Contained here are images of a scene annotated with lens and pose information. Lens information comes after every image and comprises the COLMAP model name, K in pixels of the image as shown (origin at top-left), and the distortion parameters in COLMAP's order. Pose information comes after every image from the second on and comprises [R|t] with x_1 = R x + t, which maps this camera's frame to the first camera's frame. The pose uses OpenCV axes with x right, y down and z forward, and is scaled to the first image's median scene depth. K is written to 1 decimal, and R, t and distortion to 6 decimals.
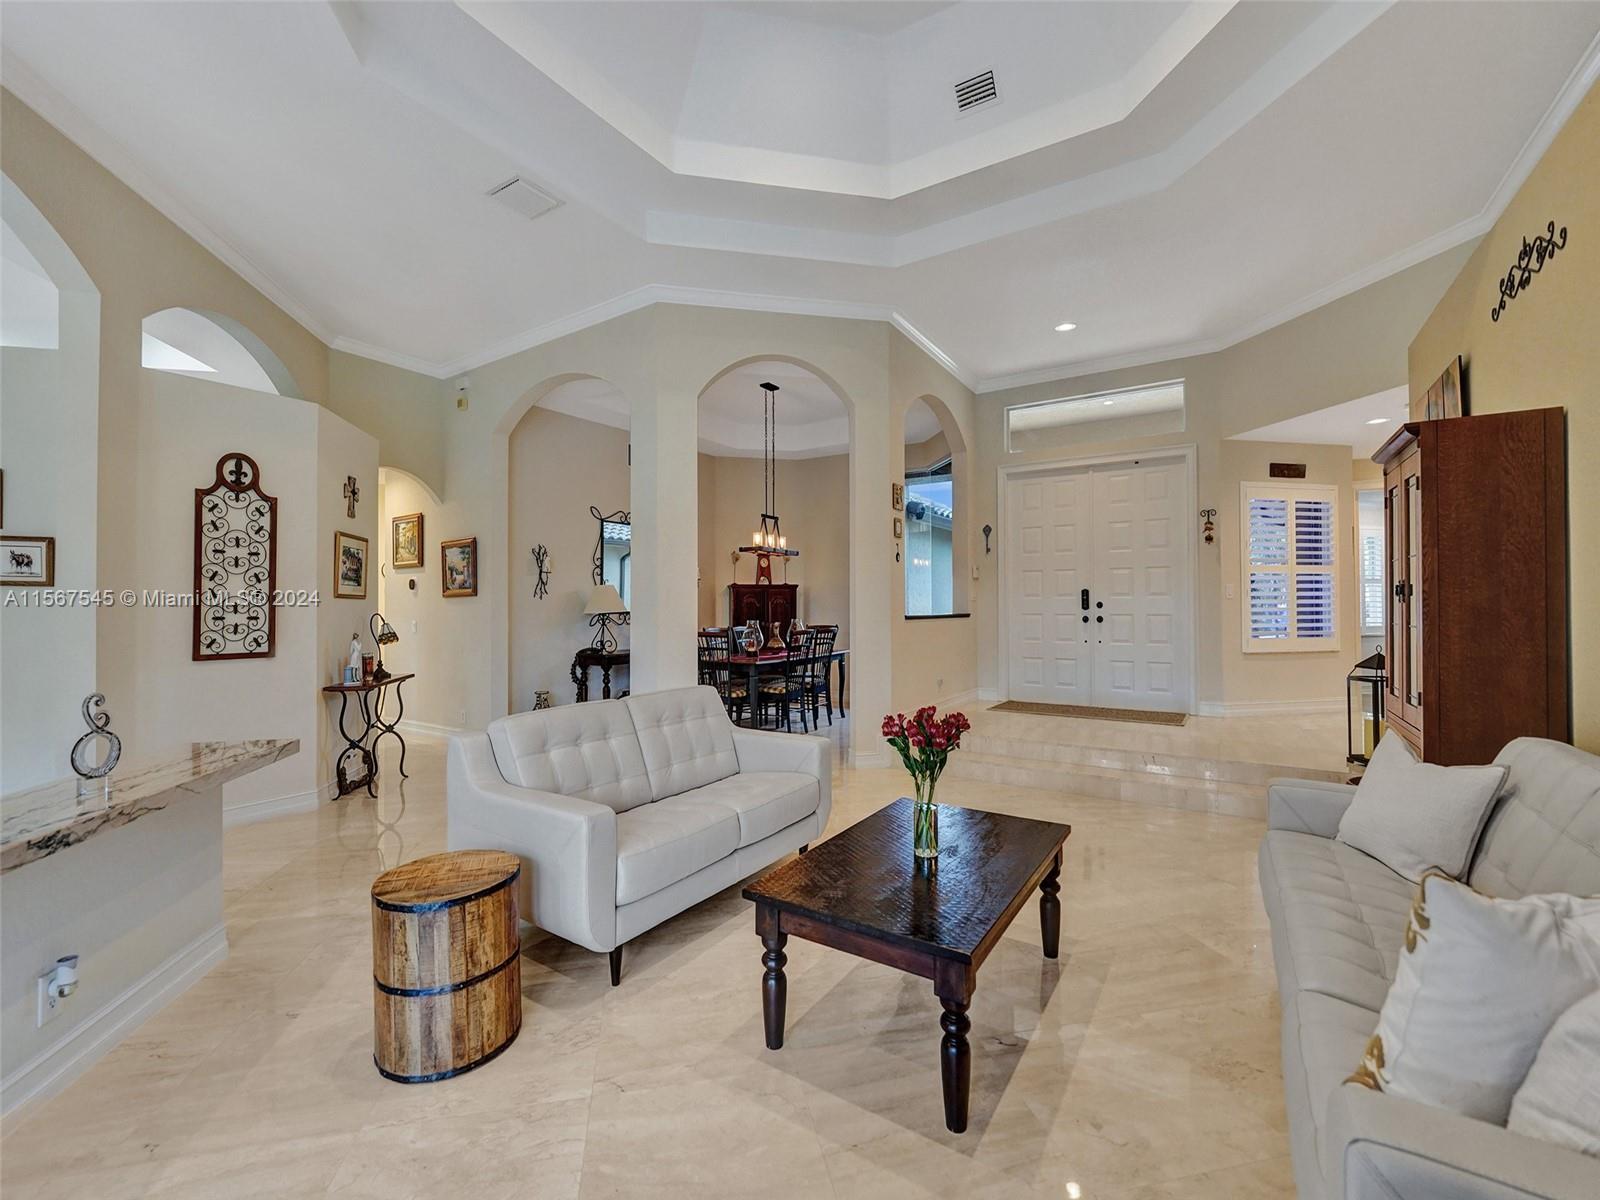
lens RADIAL K [[672.5, 0, 795.8], [0, 672.5, 596.1], [0, 0, 1]] dist [-0.009343, 0.001716]
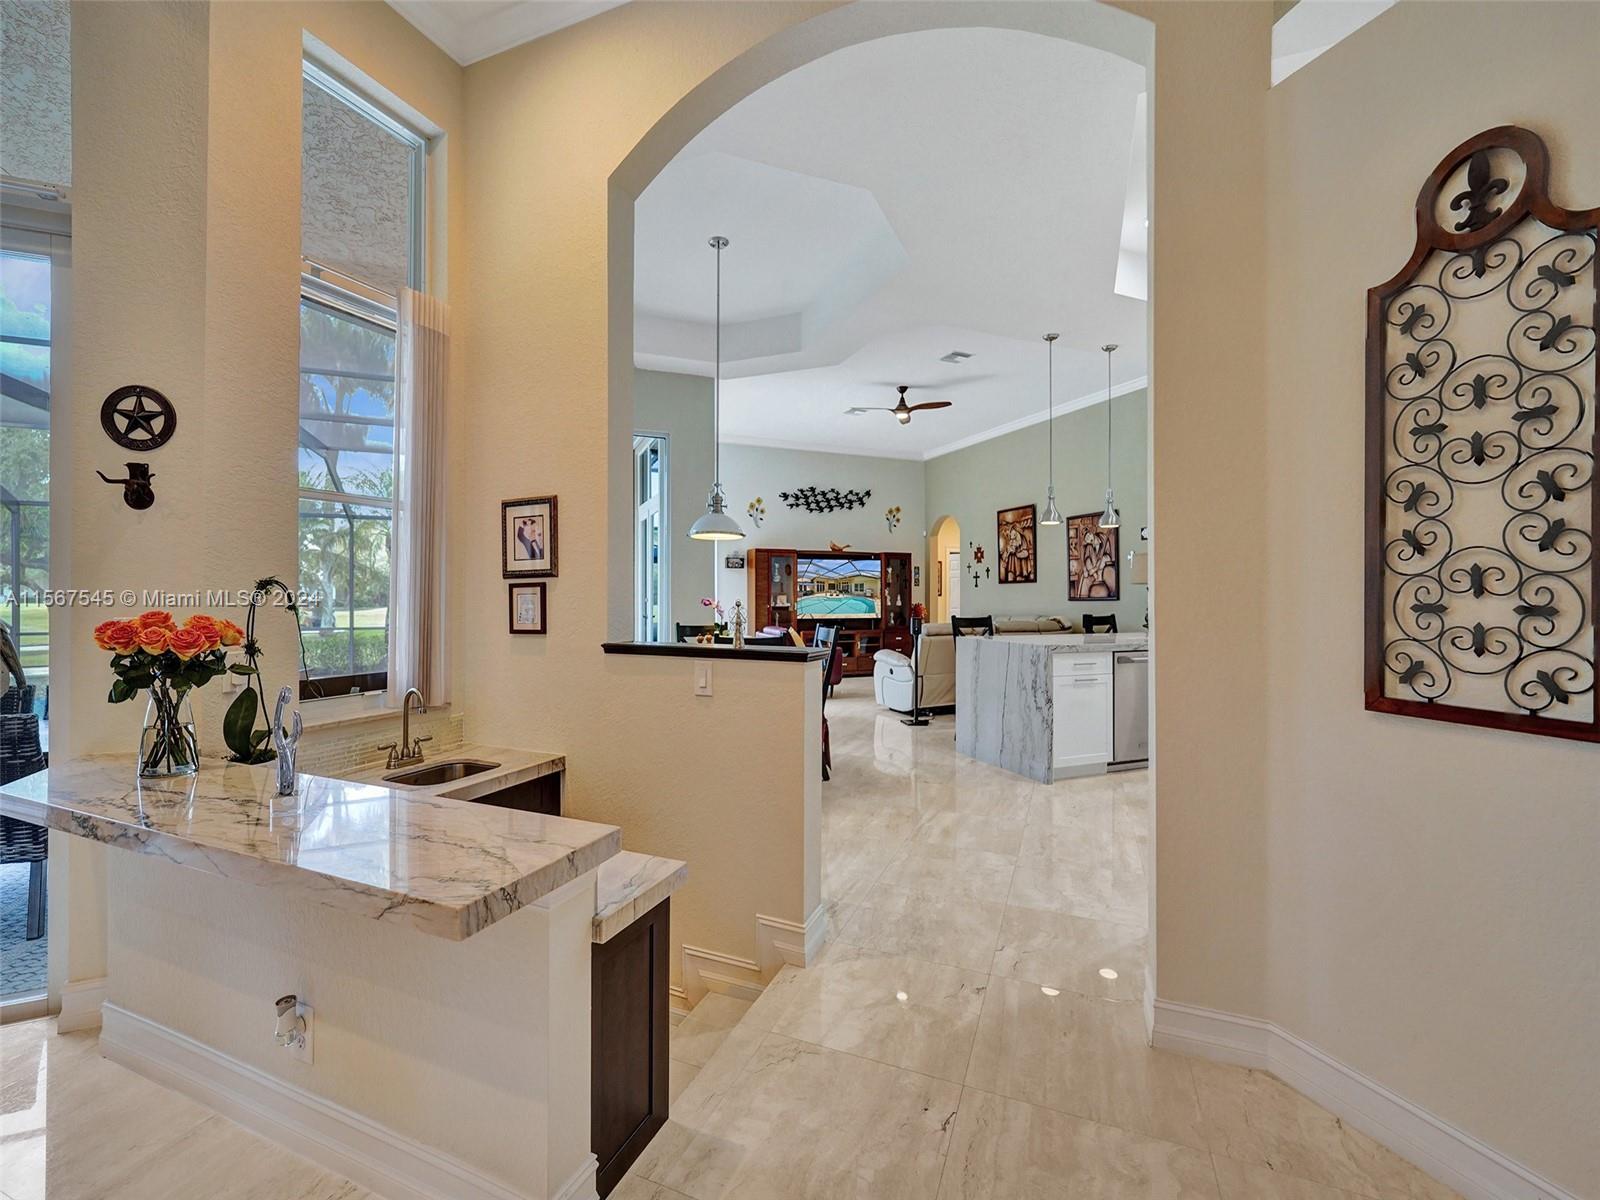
lens RADIAL K [[672.5, 0, 801.4], [0, 672.5, 593.9], [0, 0, 1]] dist [-0.009343, 0.001716]
pose [[-0.568982, 0.002729, -0.822346, -0.338847], [0.012821, 0.999902, -0.005553, 0.021813], [0.822250, -0.013703, -0.568961, 0.884329]]
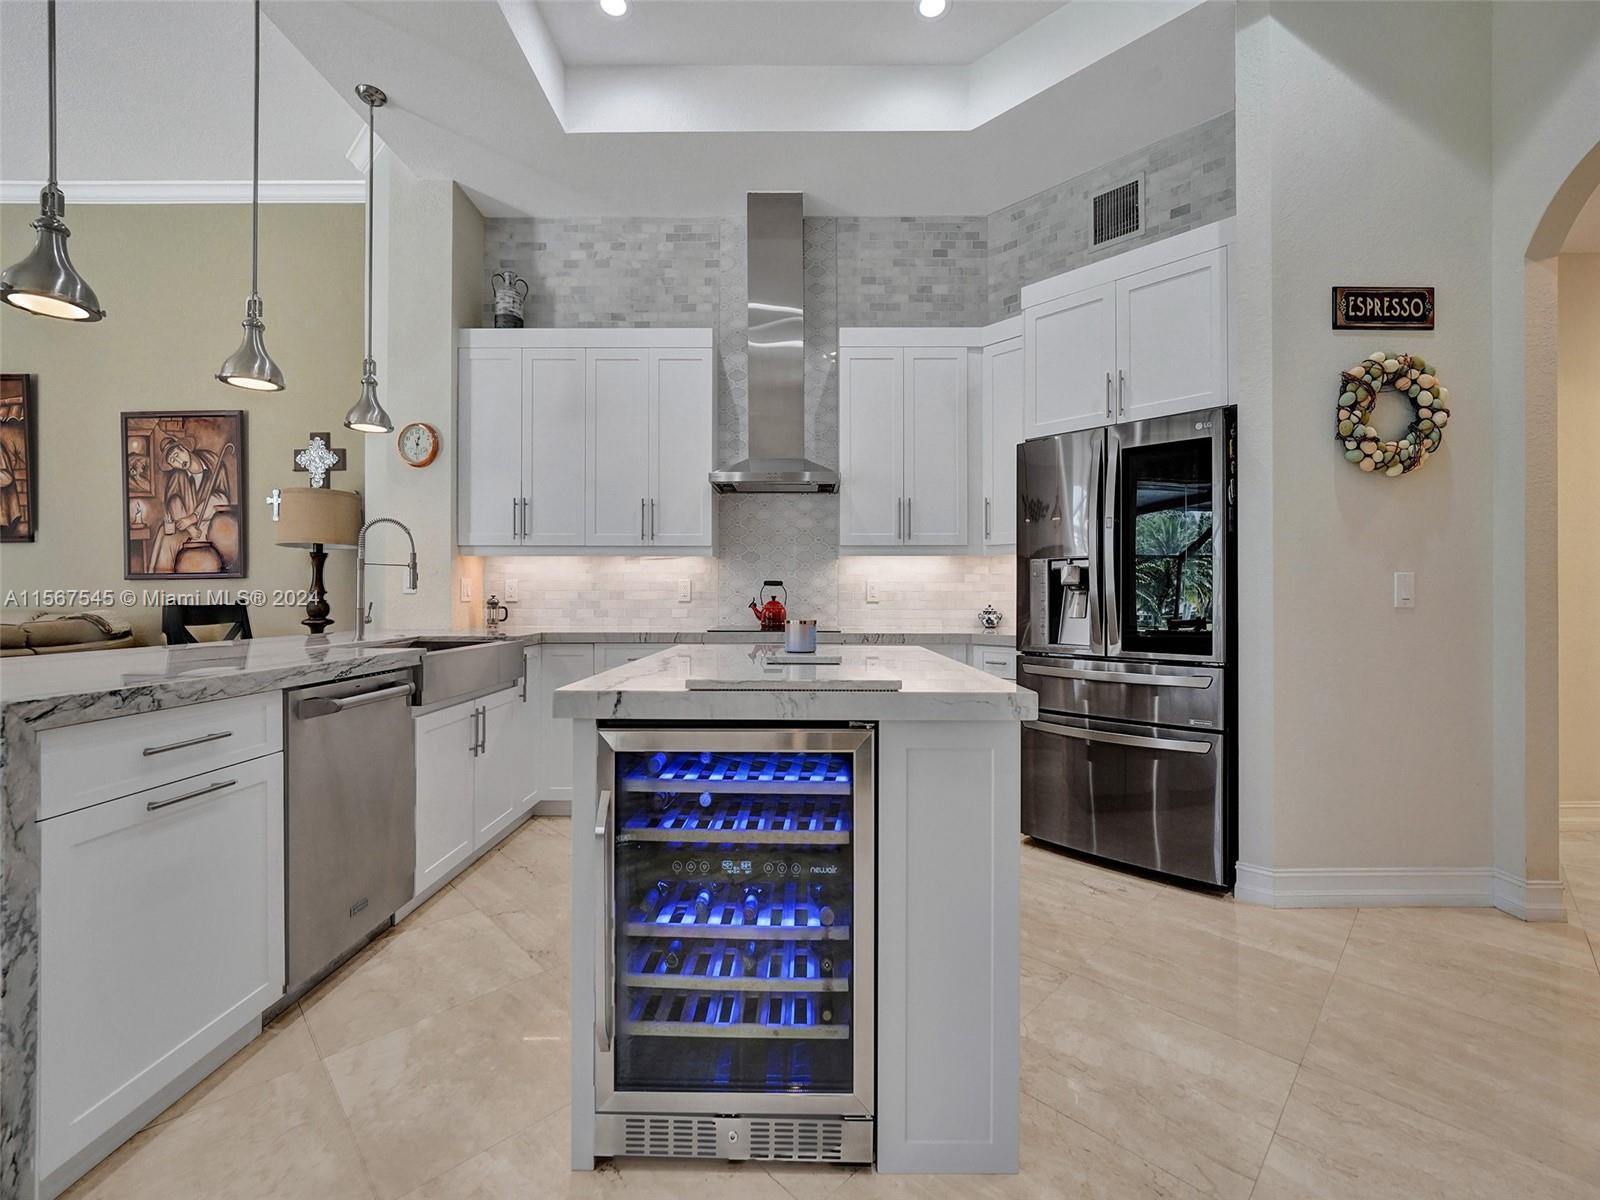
lens RADIAL K [[672.5, 0, 804.7], [0, 672.5, 587.0], [0, 0, 1]] dist [-0.009343, 0.001716]
pose [[0.535959, -0.002519, -0.844240, -1.113302], [0.008697, 0.999959, 0.002538, 0.060485], [0.844199, -0.008703, 0.535959, 0.709206]]
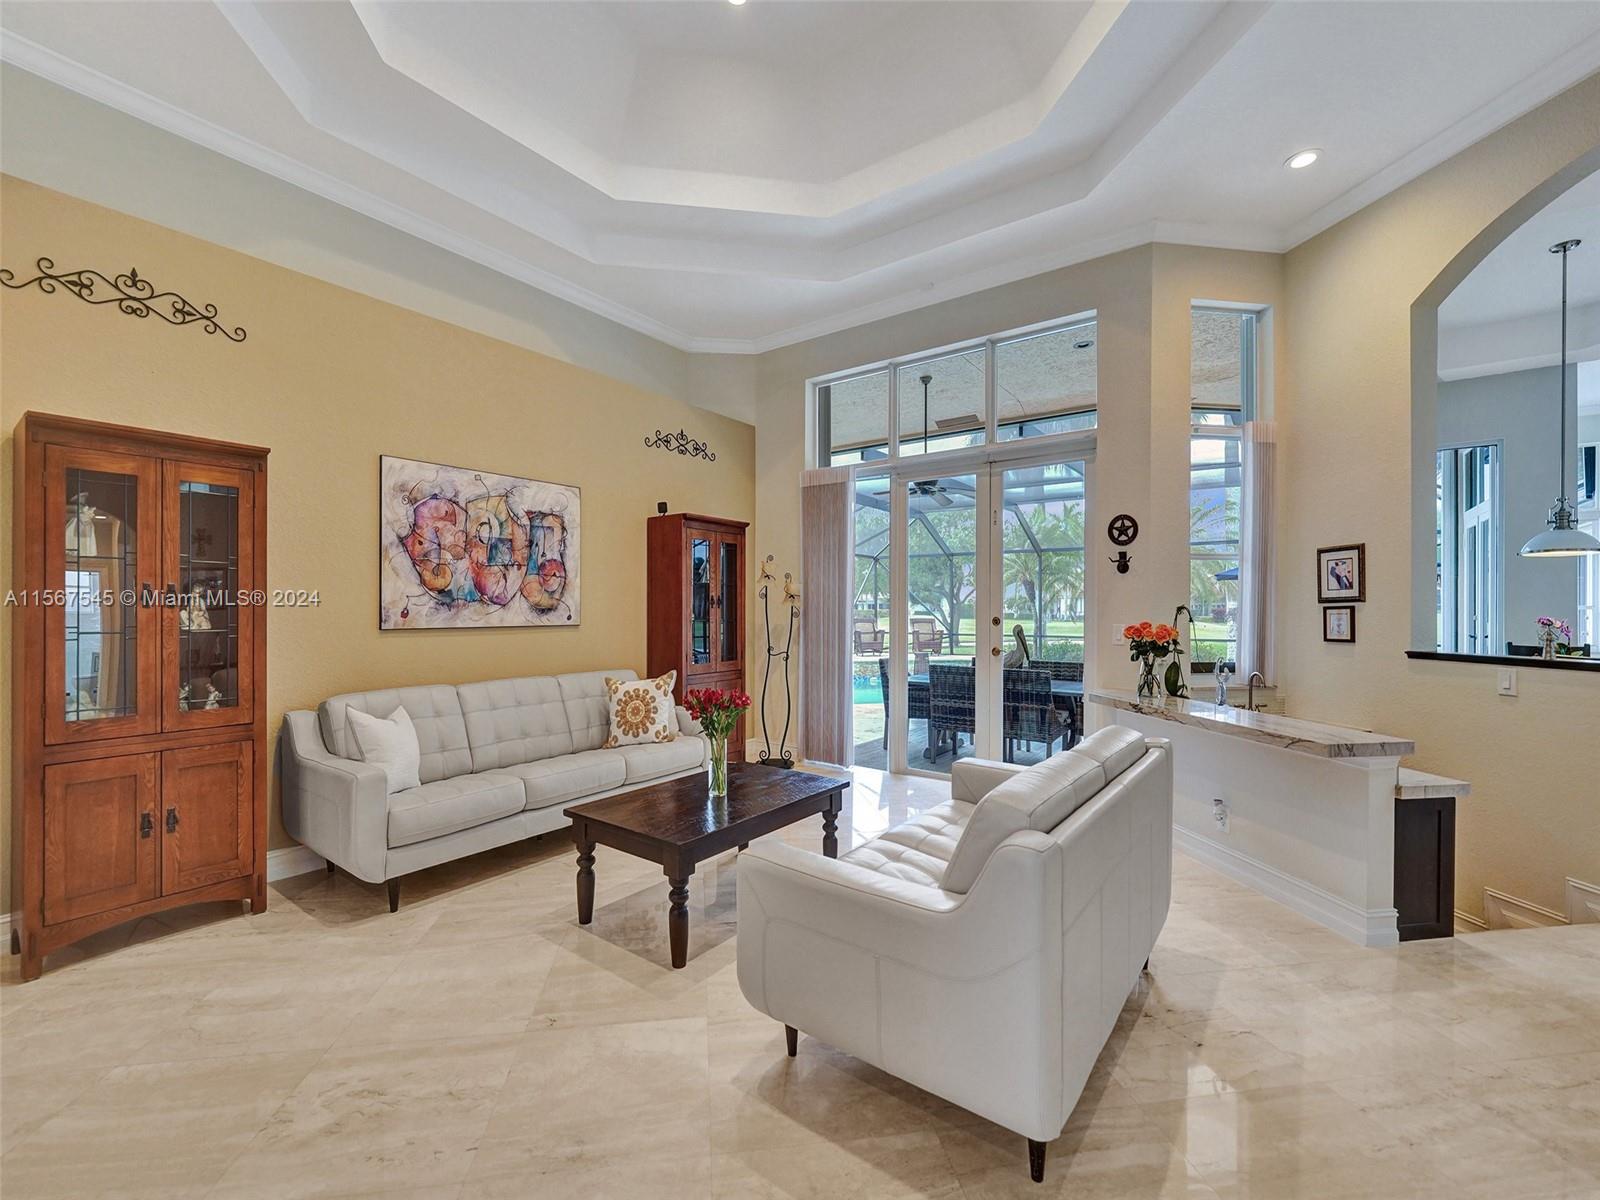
lens RADIAL K [[672.5, 0, 798.3], [0, 672.5, 610.4], [0, 0, 1]] dist [-0.009343, 0.001716]
pose [[-0.997696, 0.003718, 0.067743, -0.028452], [0.002968, 0.999933, -0.011179, 0.018055], [-0.067780, -0.010952, -0.997640, 1.283401]]
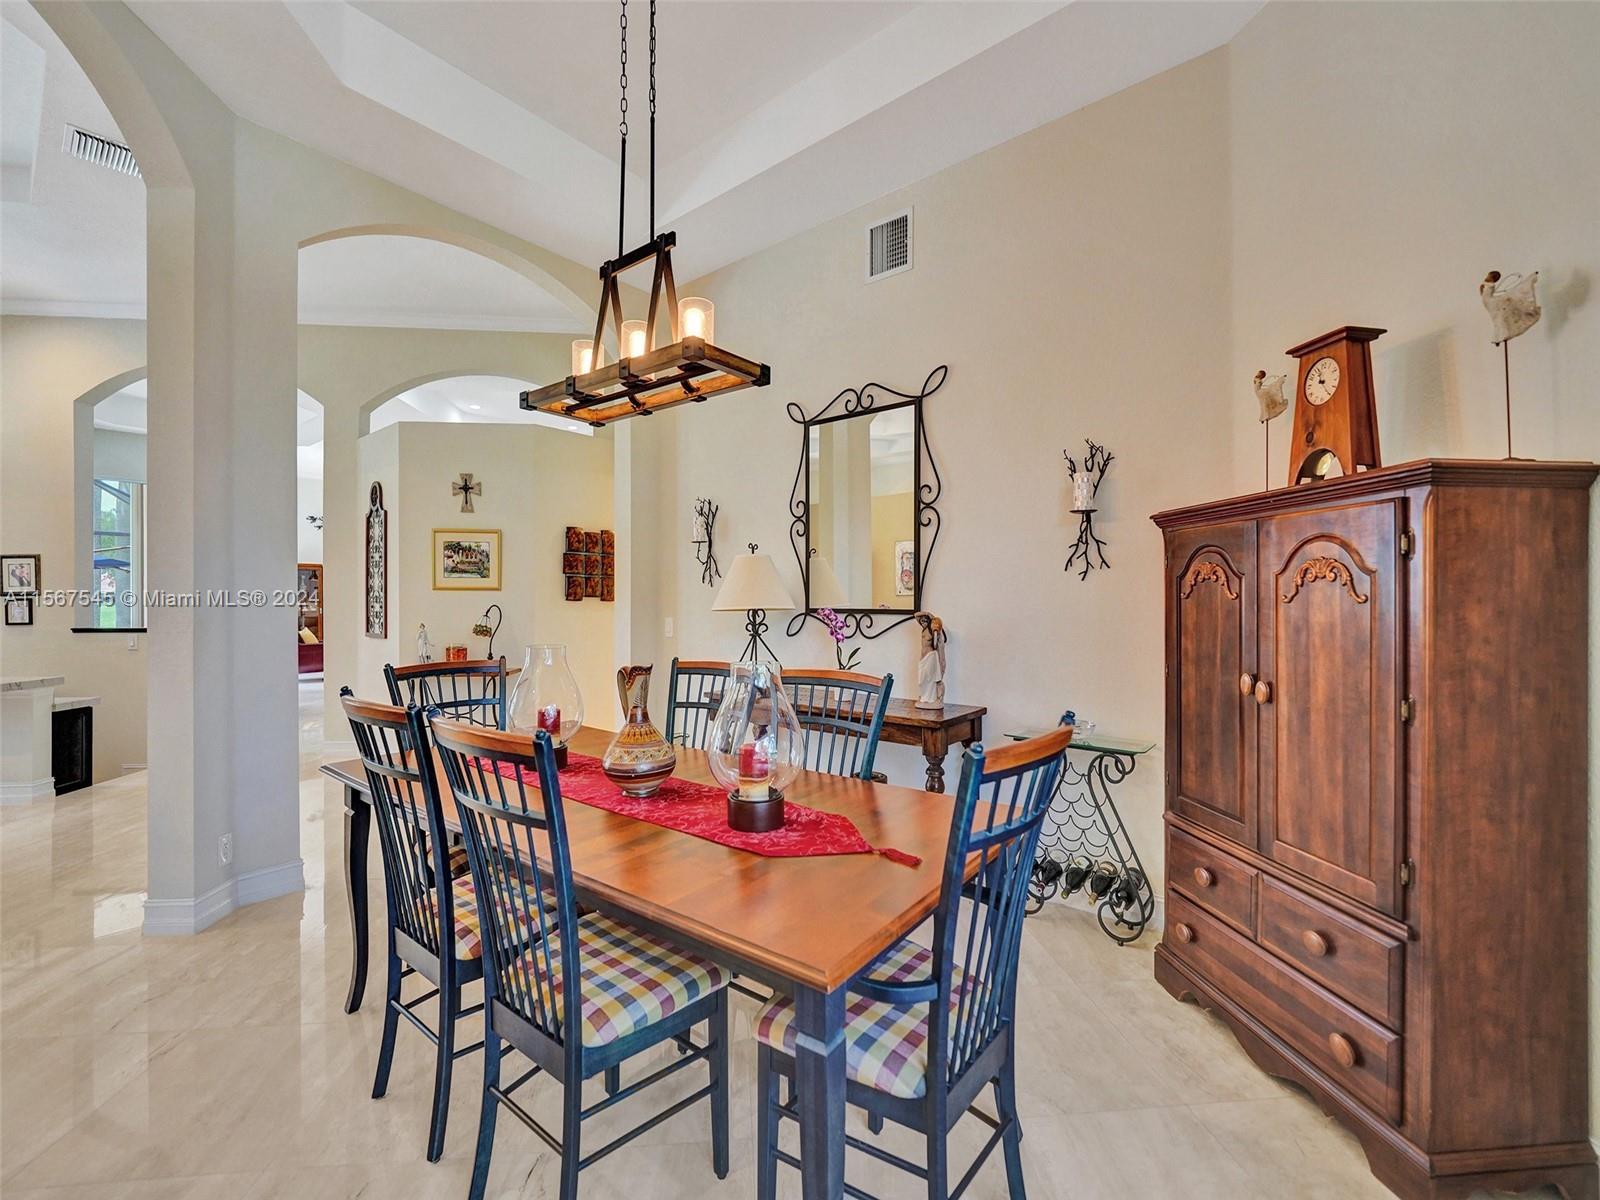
lens RADIAL K [[672.5, 0, 794.8], [0, 672.5, 594.9], [0, 0, 1]] dist [-0.009343, 0.001716]
pose [[-0.116303, 0.002685, -0.993210, 0.377241], [0.018846, 0.999822, 0.000496, 0.024131], [0.993035, -0.018661, -0.116333, 1.928977]]
